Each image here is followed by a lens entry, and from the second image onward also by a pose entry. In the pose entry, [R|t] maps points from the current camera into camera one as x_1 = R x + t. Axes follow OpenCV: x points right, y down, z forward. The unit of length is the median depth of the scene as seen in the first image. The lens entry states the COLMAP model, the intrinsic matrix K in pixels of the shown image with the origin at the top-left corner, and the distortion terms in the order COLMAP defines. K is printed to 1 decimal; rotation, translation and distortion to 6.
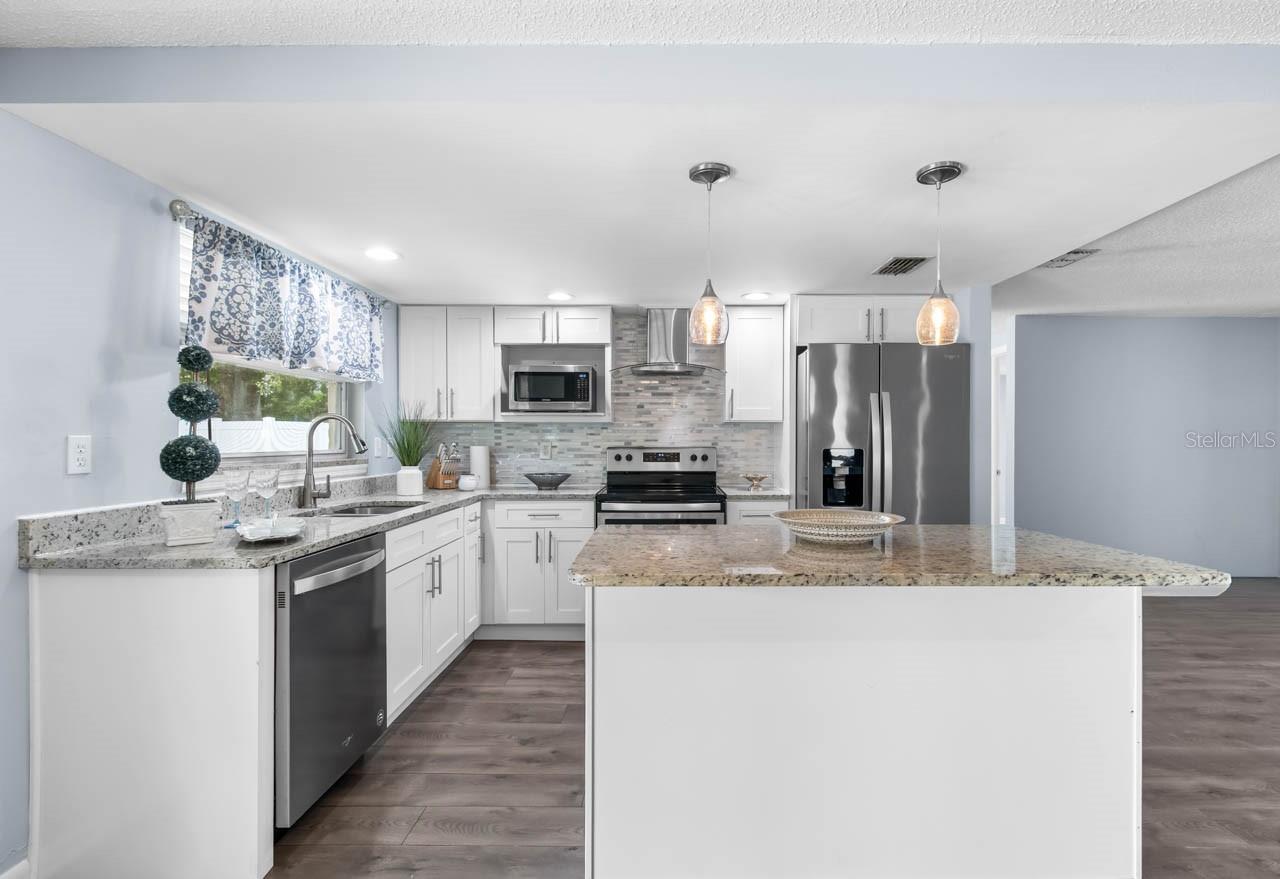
lens RADIAL K [[586.3, 0, 662.2], [0, 586.3, 442.1], [0, 0, 1]] dist [-0.001509, -0.000282]
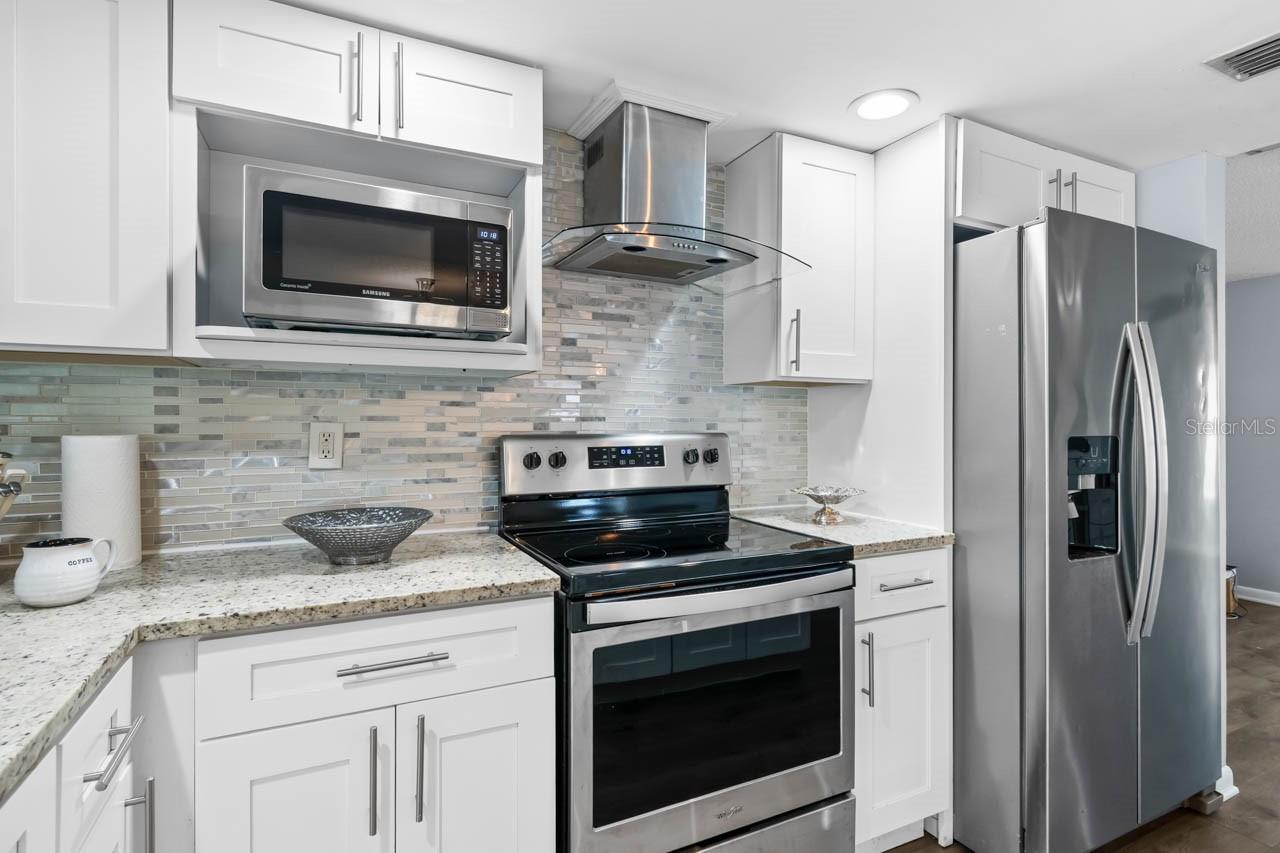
lens RADIAL K [[623.3, 0, 636.9], [0, 623.3, 420.5], [0, 0, 1]] dist [0.003934, 0.000515]
pose [[0.897757, 0.000887, 0.440490, -0.213874], [0.001711, 0.999983, -0.005500, 0.000916], [-0.440488, 0.005691, 0.897741, 0.607713]]
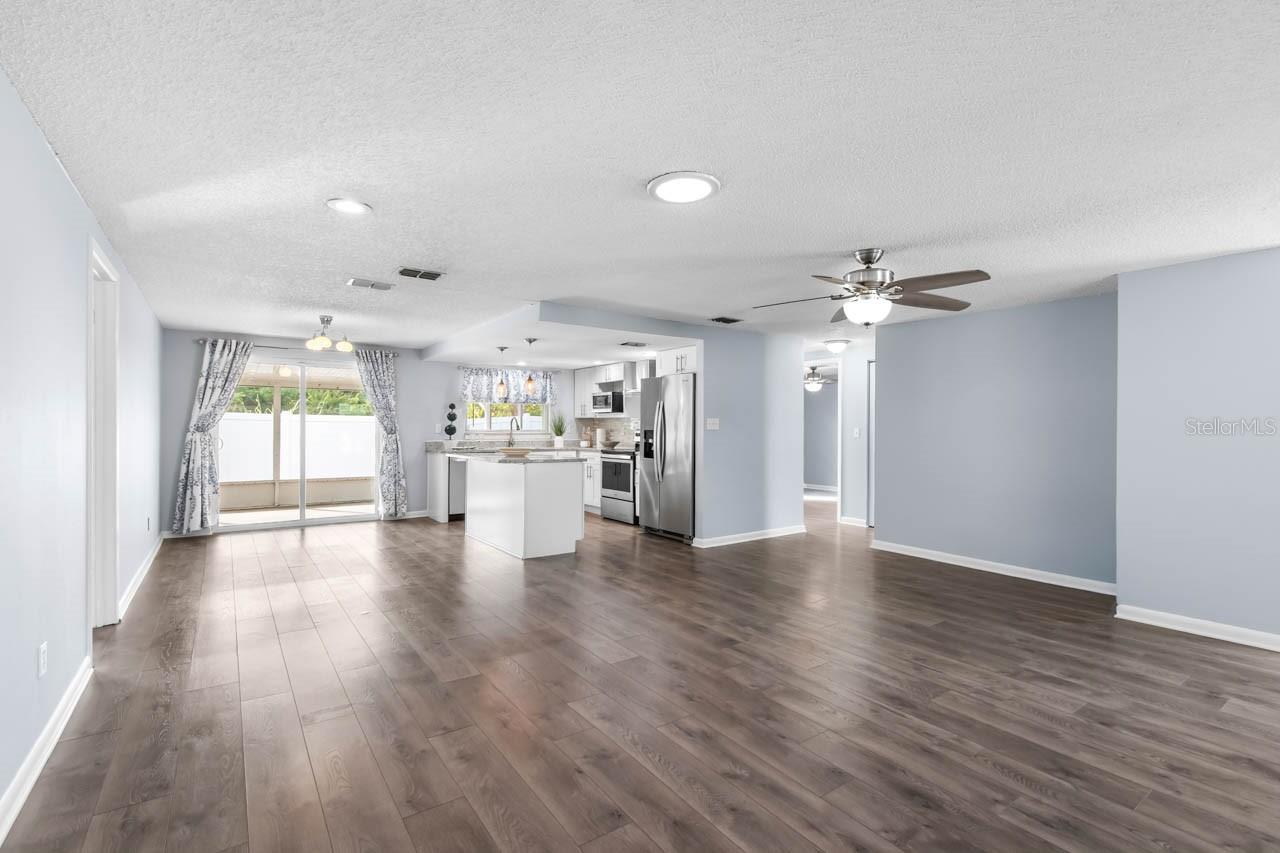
lens RADIAL K [[582.4, 0, 635.6], [0, 582.4, 428.1], [0, 0, 1]] dist [0.001803, 0.000130]
pose [[0.577015, 0.001787, -0.816731, 1.649704], [-0.004167, 0.999991, -0.000756, 0.006294], [0.816723, 0.003840, 0.577018, -0.170661]]
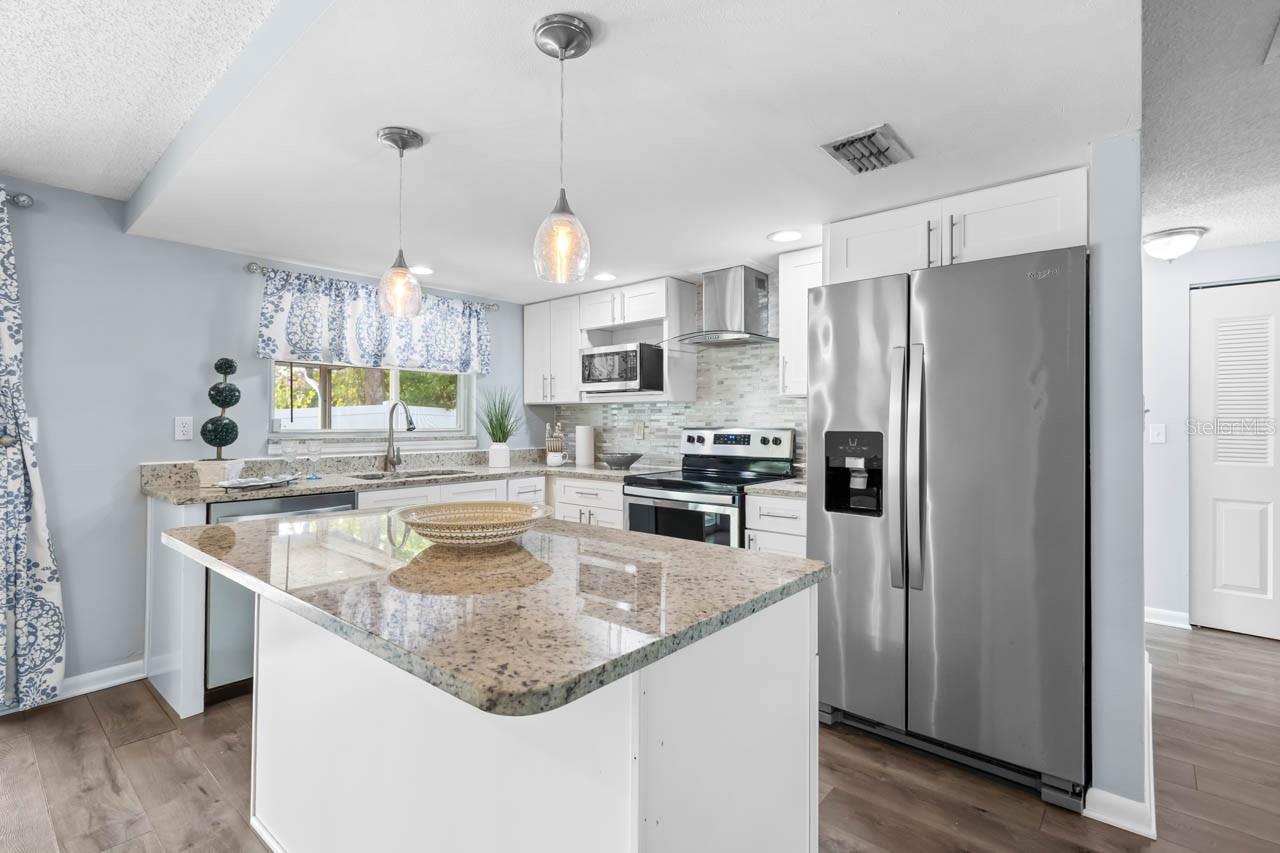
lens RADIAL K [[587.7, 0, 631.8], [0, 587.7, 420.7], [0, 0, 1]] dist [0.000914, -0.000282]
pose [[0.756204, -0.001692, -0.654333, 0.485394], [-0.001865, 0.999987, -0.004742, 0.002257], [0.654333, 0.004806, 0.756191, 0.256628]]
